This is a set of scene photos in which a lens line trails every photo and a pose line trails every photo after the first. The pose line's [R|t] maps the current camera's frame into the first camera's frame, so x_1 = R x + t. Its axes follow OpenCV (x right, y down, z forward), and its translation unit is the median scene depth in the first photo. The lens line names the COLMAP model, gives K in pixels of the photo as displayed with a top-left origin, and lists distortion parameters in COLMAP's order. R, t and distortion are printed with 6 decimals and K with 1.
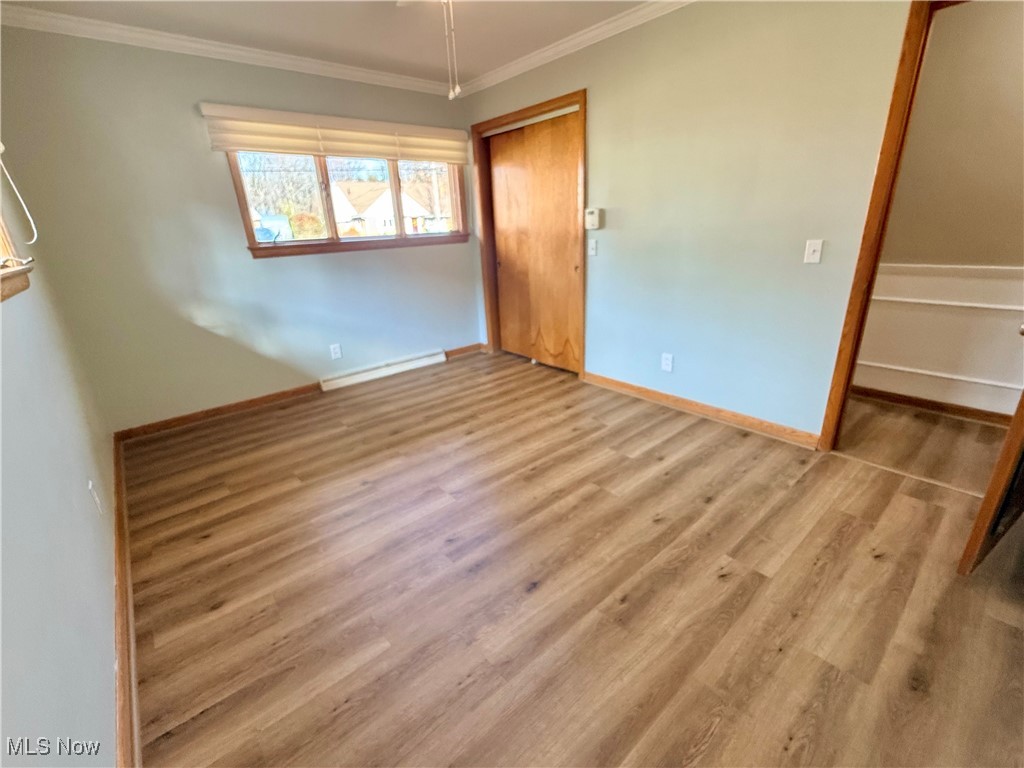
lens RADIAL K [[441.5, 0, 513.6], [0, 441.5, 387.1], [0, 0, 1]] dist [0.001155, -0.000594]
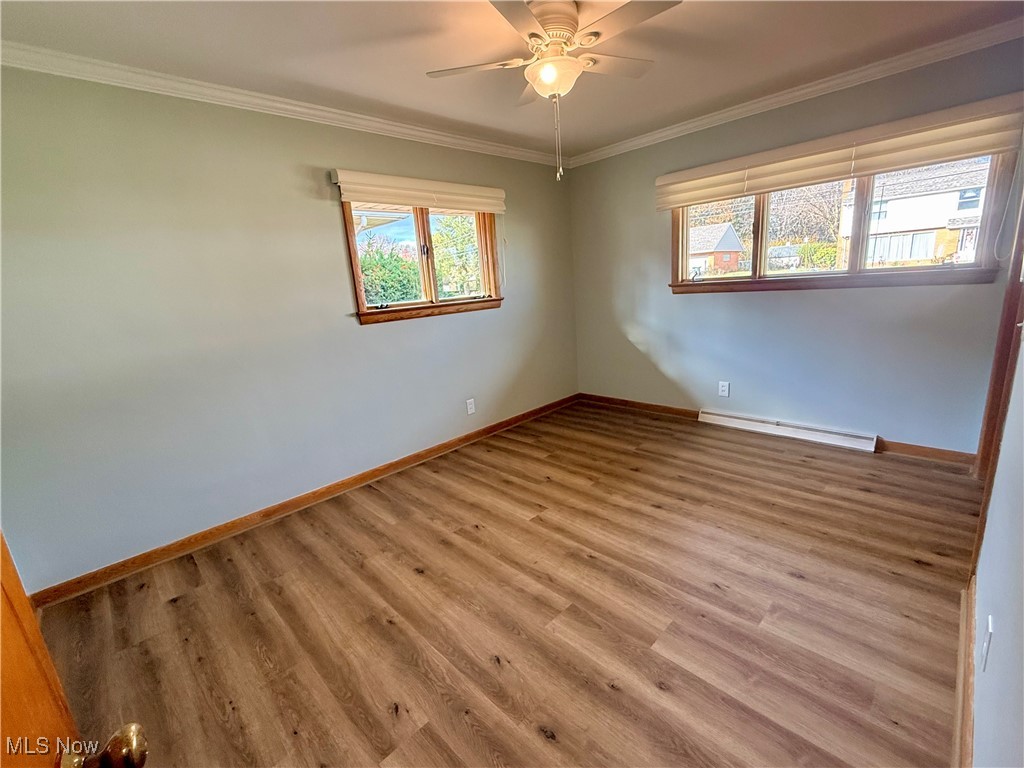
lens RADIAL K [[441.5, 0, 514.3], [0, 441.5, 386.4], [0, 0, 1]] dist [0.001155, -0.000594]
pose [[0.076323, 0.270781, -0.959610, 0.711880], [-0.280090, 0.929488, 0.240004, -0.270464], [0.956935, 0.250460, 0.146785, 0.574789]]
